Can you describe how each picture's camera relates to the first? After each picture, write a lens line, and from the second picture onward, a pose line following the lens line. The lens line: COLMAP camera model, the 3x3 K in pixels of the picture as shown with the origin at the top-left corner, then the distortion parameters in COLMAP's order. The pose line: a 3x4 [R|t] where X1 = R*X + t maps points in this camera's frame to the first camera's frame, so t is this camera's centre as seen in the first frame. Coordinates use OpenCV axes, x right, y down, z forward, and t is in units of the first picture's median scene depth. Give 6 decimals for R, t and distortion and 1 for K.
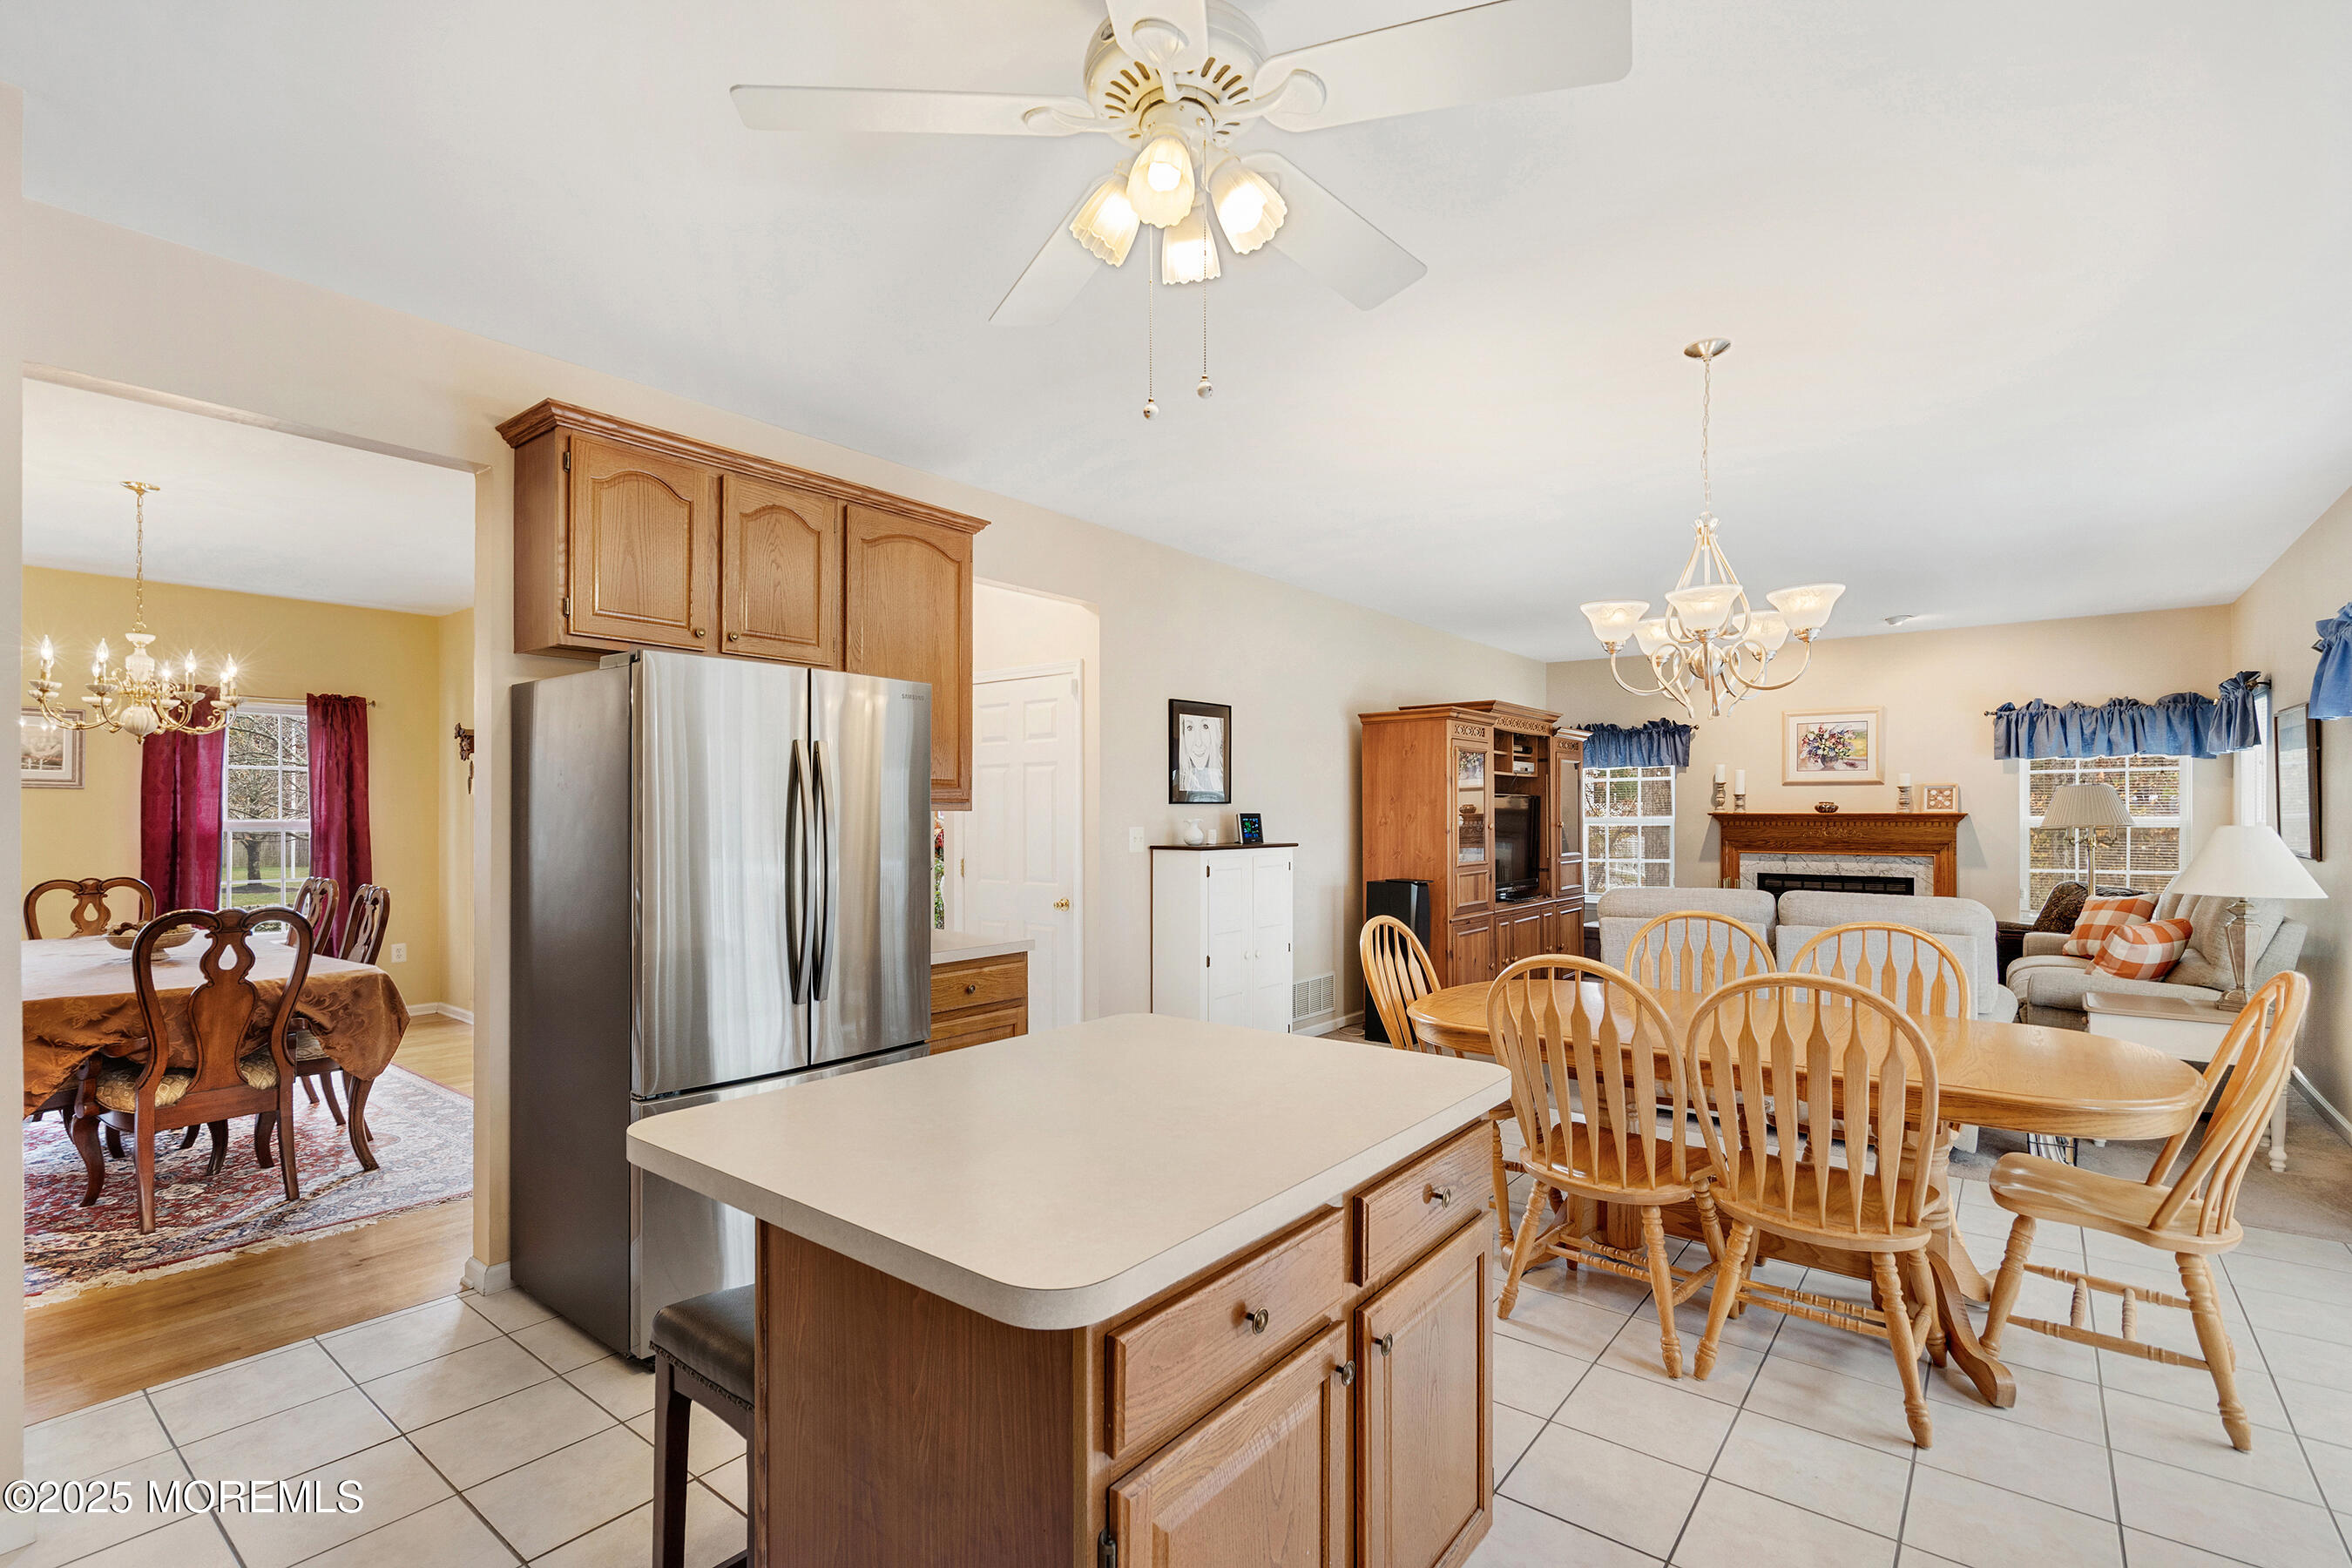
lens RADIAL K [[1081.1, 0, 1161.9], [0, 1081.1, 799.4], [0, 0, 1]] dist [-0.000099, 0.002111]
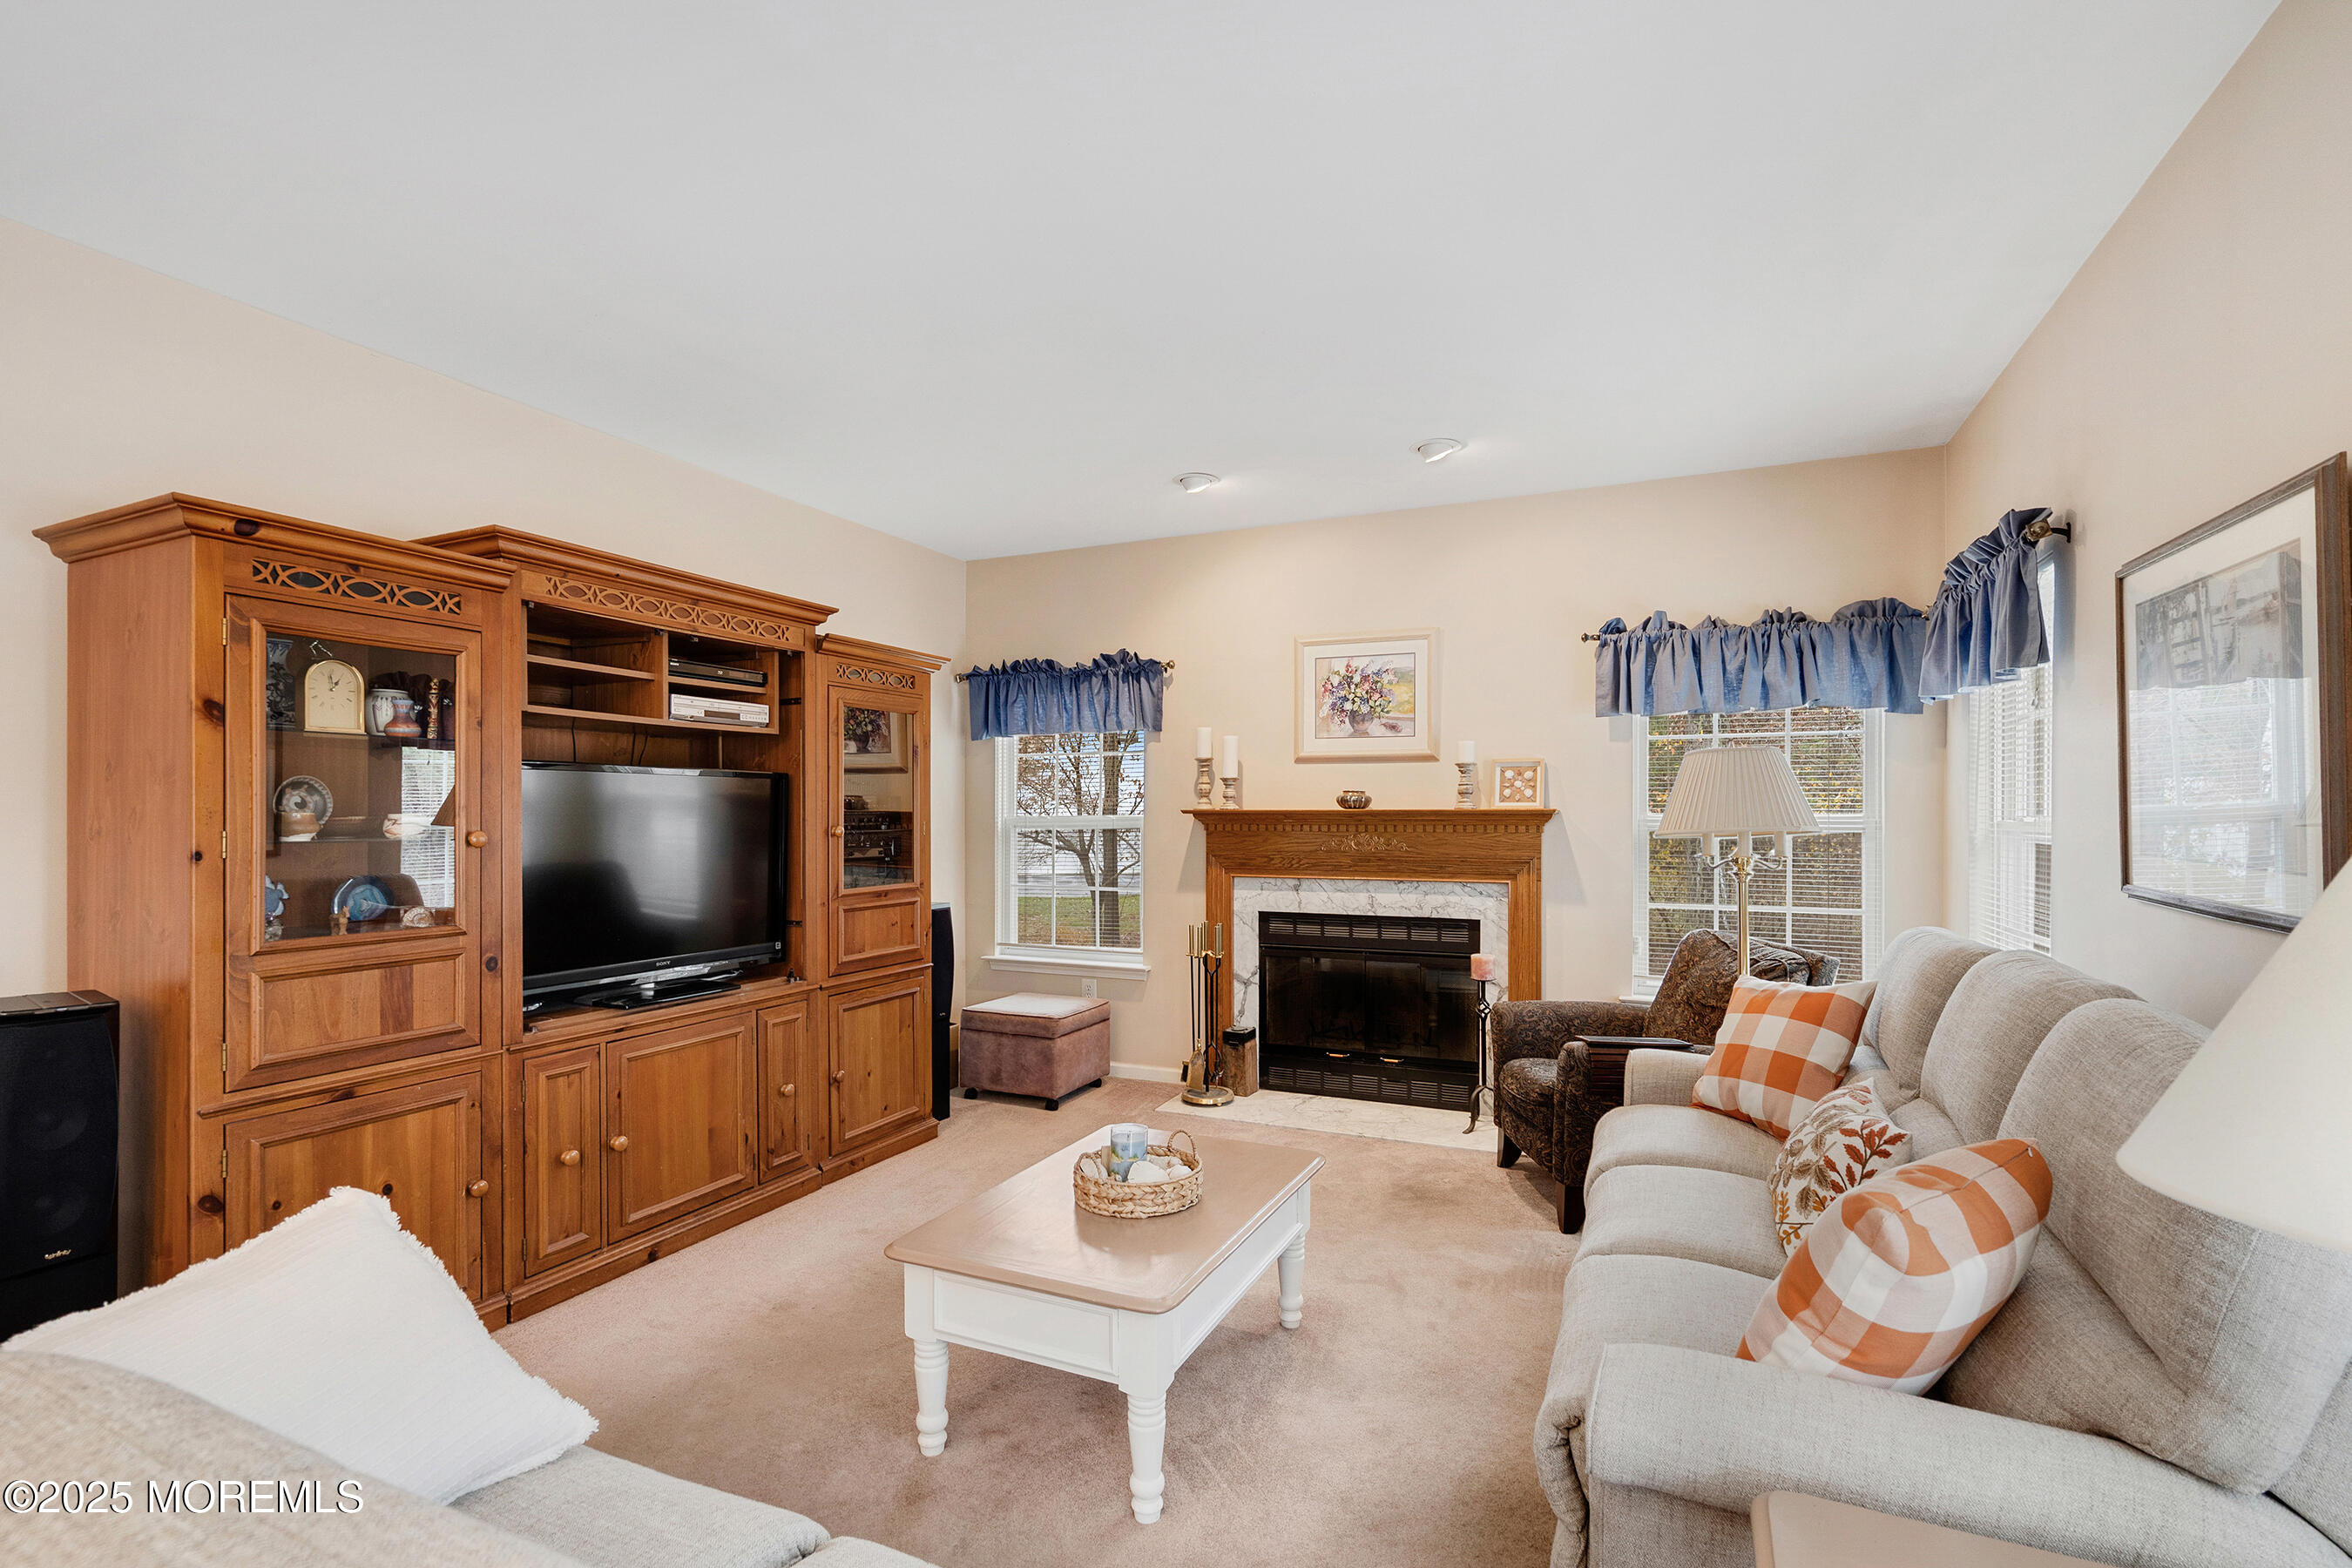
lens RADIAL K [[1081.1, 0, 1186.2], [0, 1081.1, 796.8], [0, 0, 1]] dist [-0.000099, 0.002111]
pose [[0.968064, 0.003478, 0.250677, 0.412246], [-0.002865, 0.999992, -0.002810, 0.008387], [-0.250685, 0.002002, 0.968067, 0.494557]]
